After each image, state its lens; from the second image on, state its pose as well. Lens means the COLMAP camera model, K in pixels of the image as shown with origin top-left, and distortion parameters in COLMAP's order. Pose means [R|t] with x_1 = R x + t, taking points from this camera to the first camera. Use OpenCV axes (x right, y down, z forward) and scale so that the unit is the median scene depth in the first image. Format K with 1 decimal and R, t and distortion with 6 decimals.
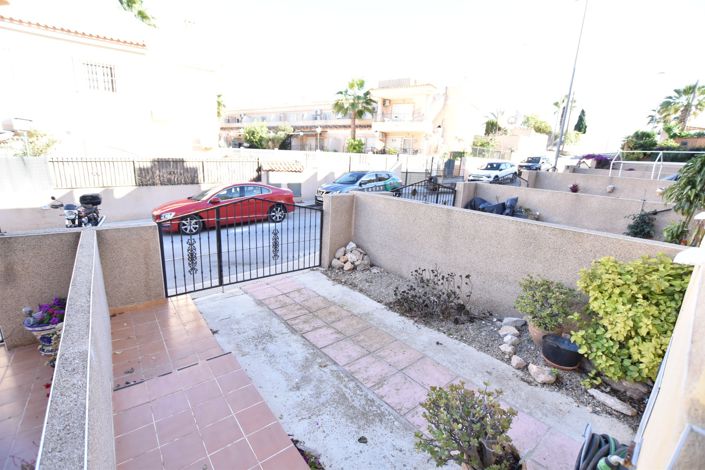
lens RADIAL K [[310.4, 0, 353.1], [0, 310.4, 234.6], [0, 0, 1]] dist [-0.032932, 0.005514]
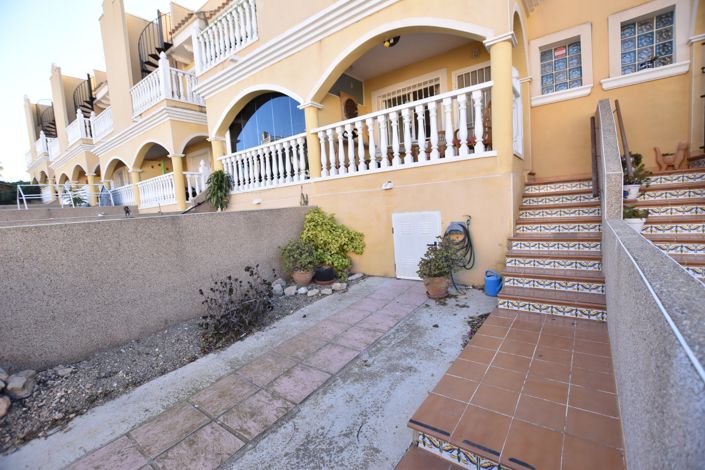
lens RADIAL K [[310.4, 0, 352.5], [0, 310.4, 236.8], [0, 0, 1]] dist [-0.032932, 0.005514]
pose [[-0.249475, -0.128319, 0.959842, -0.732723], [0.285315, 0.937445, 0.199482, -0.073421], [-0.925396, 0.323623, -0.197258, 0.918109]]
